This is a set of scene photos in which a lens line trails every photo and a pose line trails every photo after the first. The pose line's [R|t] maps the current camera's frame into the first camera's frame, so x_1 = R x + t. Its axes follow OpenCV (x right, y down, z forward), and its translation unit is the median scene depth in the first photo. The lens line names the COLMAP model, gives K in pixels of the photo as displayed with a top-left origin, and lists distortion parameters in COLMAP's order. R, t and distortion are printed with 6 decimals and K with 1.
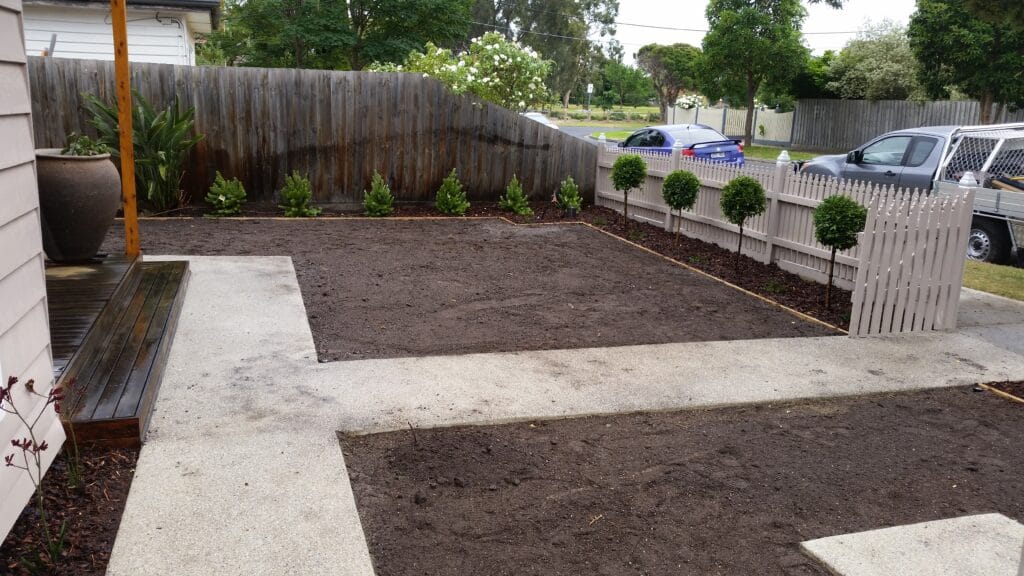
lens RADIAL K [[777.2, 0, 512.0], [0, 777.2, 288.0], [0, 0, 1]] dist [0.117614, -0.228493]
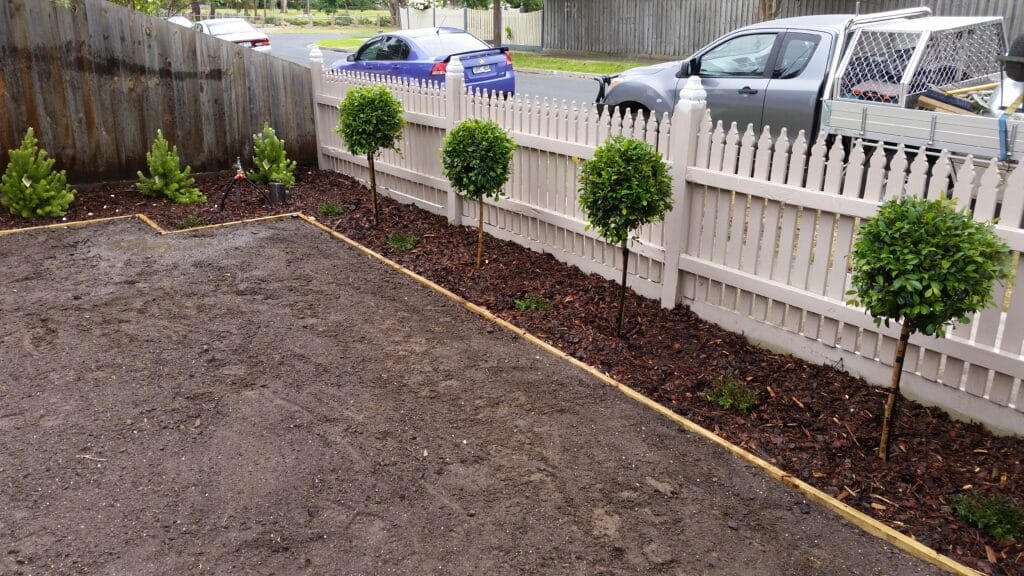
lens RADIAL K [[777.2, 0, 512.0], [0, 777.2, 288.0], [0, 0, 1]] dist [0.117614, -0.228493]
pose [[0.945608, -0.133534, 0.296638, 0.059400], [0.099770, 0.986969, 0.126249, -0.083663], [-0.309631, -0.089786, 0.946608, 0.402989]]
